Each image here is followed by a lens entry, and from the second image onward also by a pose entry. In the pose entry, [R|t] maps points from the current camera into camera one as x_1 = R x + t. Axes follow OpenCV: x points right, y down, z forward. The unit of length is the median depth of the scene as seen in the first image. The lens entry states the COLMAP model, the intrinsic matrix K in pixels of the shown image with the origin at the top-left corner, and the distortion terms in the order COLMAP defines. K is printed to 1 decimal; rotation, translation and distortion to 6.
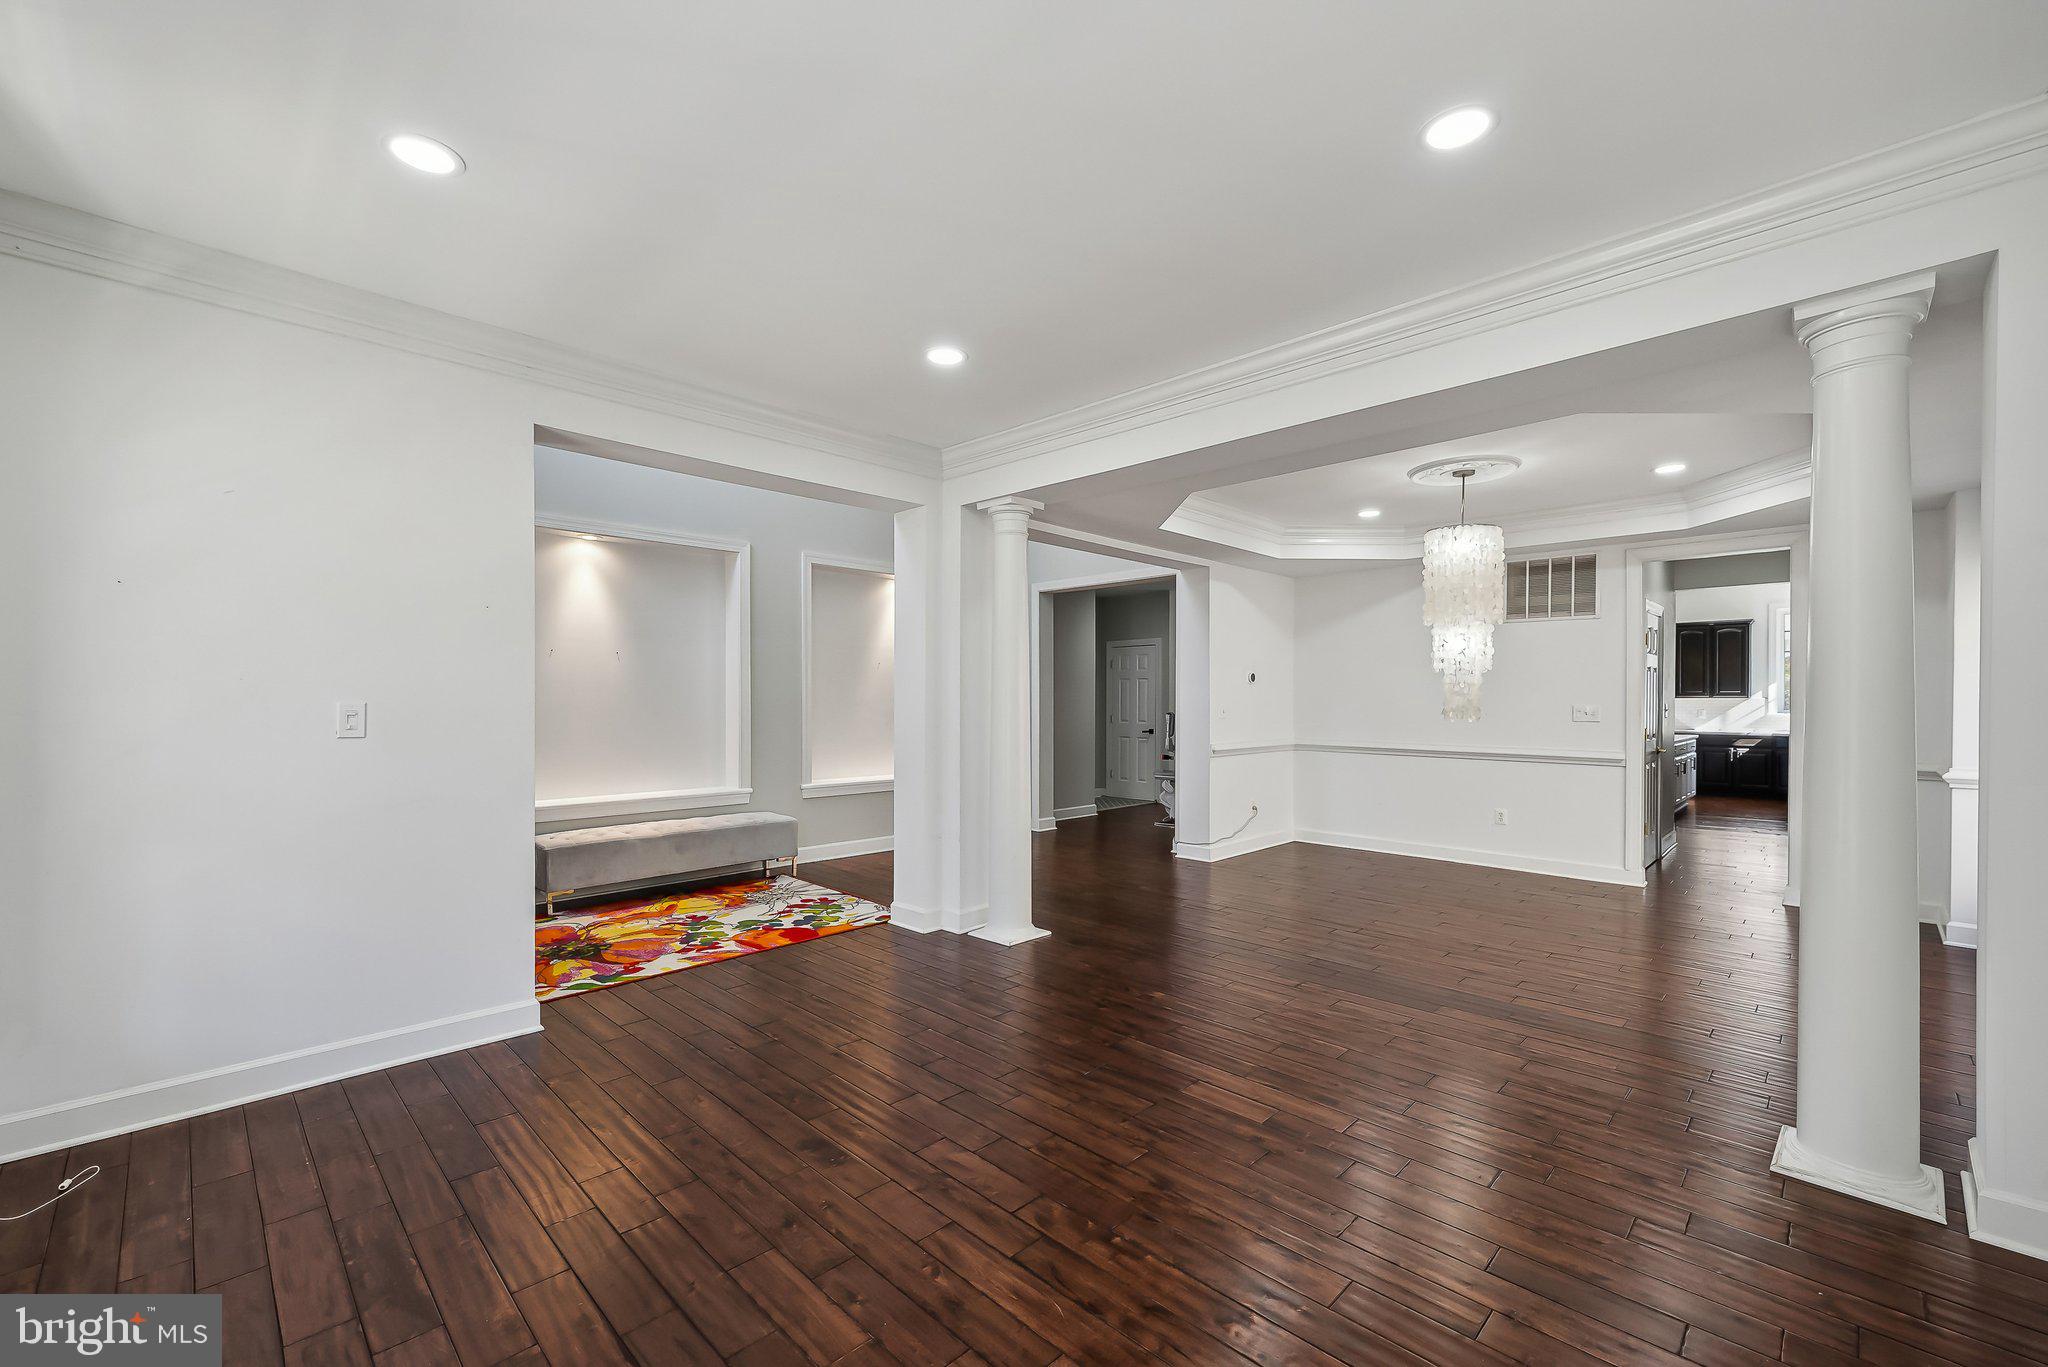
lens RADIAL K [[814.2, 0, 1015.6], [0, 814.2, 696.5], [0, 0, 1]] dist [-0.000010, -0.000525]
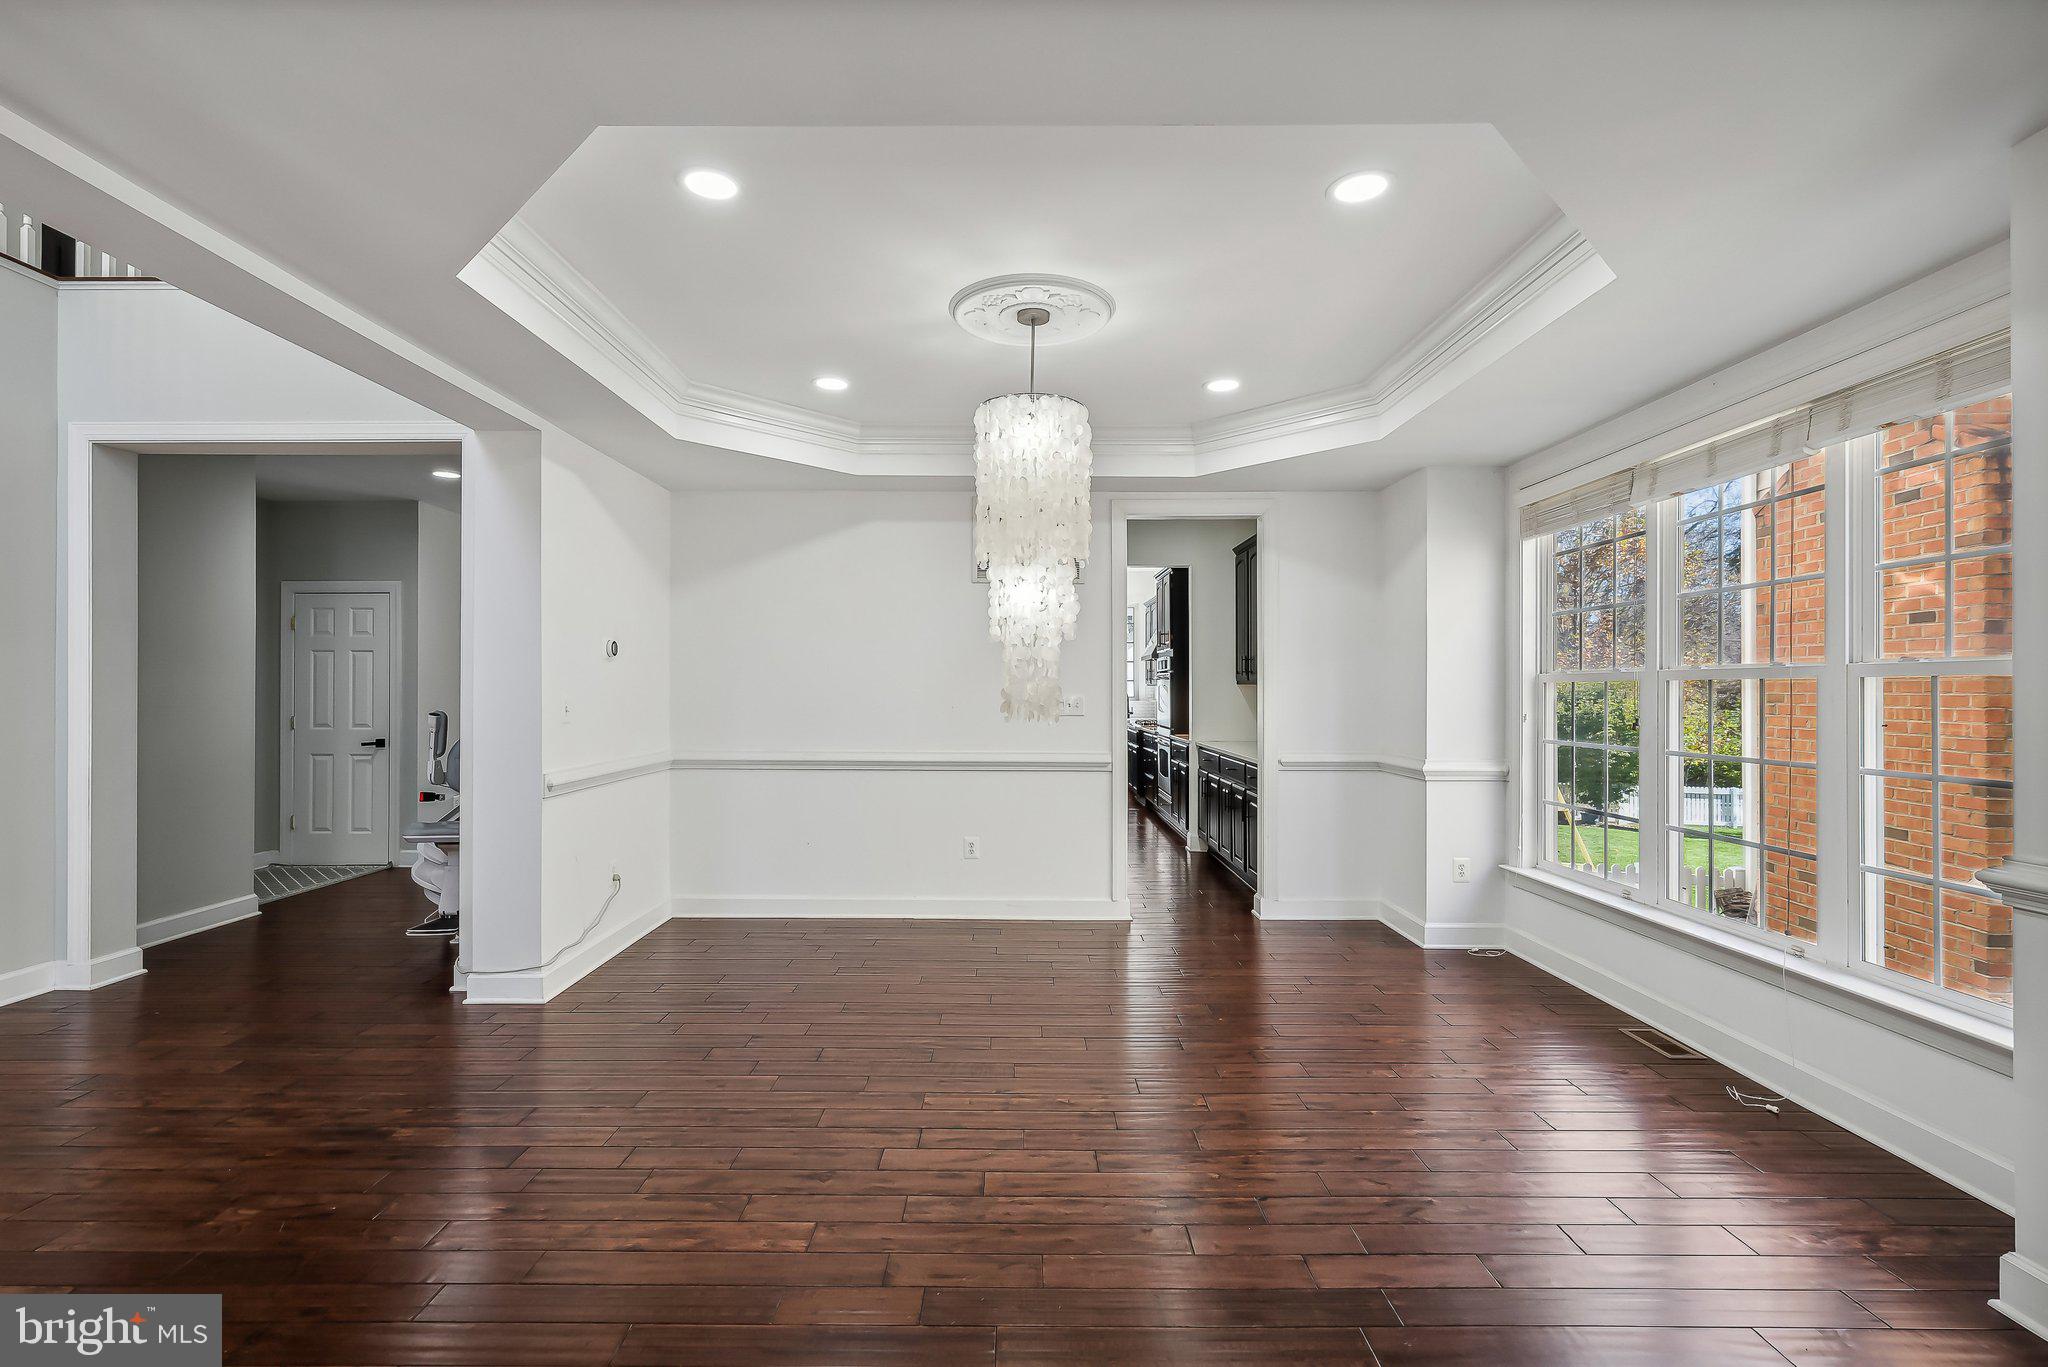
lens RADIAL K [[938.5, 0, 1019.9], [0, 938.5, 687.1], [0, 0, 1]] dist [0.004384, 0.000170]
pose [[0.709649, 0.000829, 0.704555, 0.031475], [-0.002555, 0.999996, 0.001396, 0.001874], [-0.704551, -0.002791, 0.709648, 0.342102]]
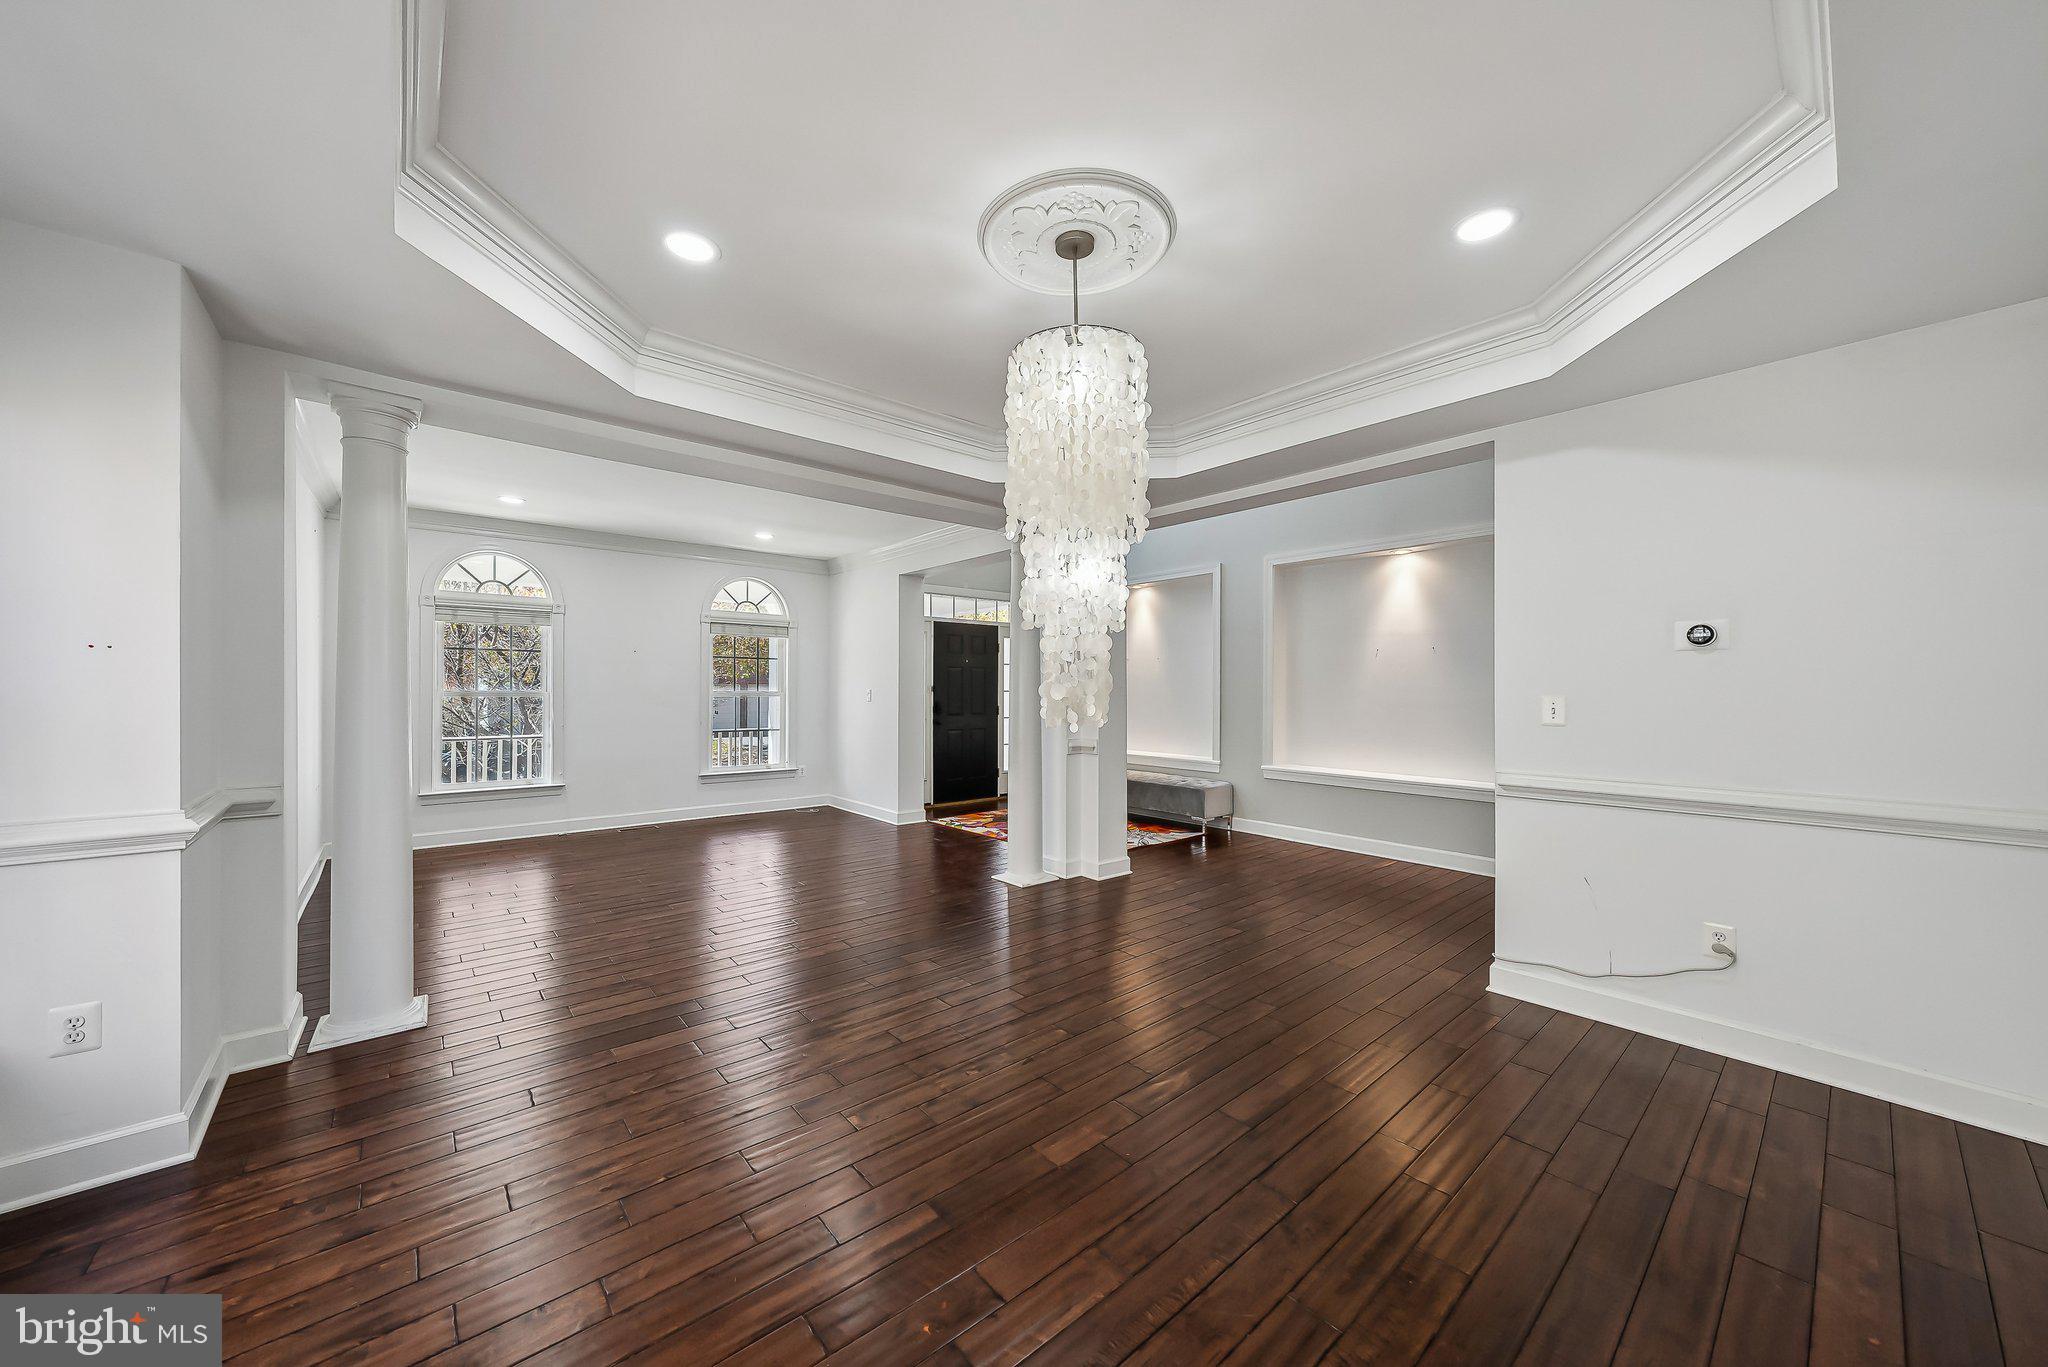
lens RADIAL K [[705.9, 0, 1012.6], [0, 705.9, 688.1], [0, 0, 1]] dist [-0.002701, -0.000031]
pose [[-0.078911, -0.004981, -0.996869, 0.691662], [-0.004059, 0.999981, -0.004676, 0.007058], [0.996873, 0.003677, -0.078930, 0.687460]]
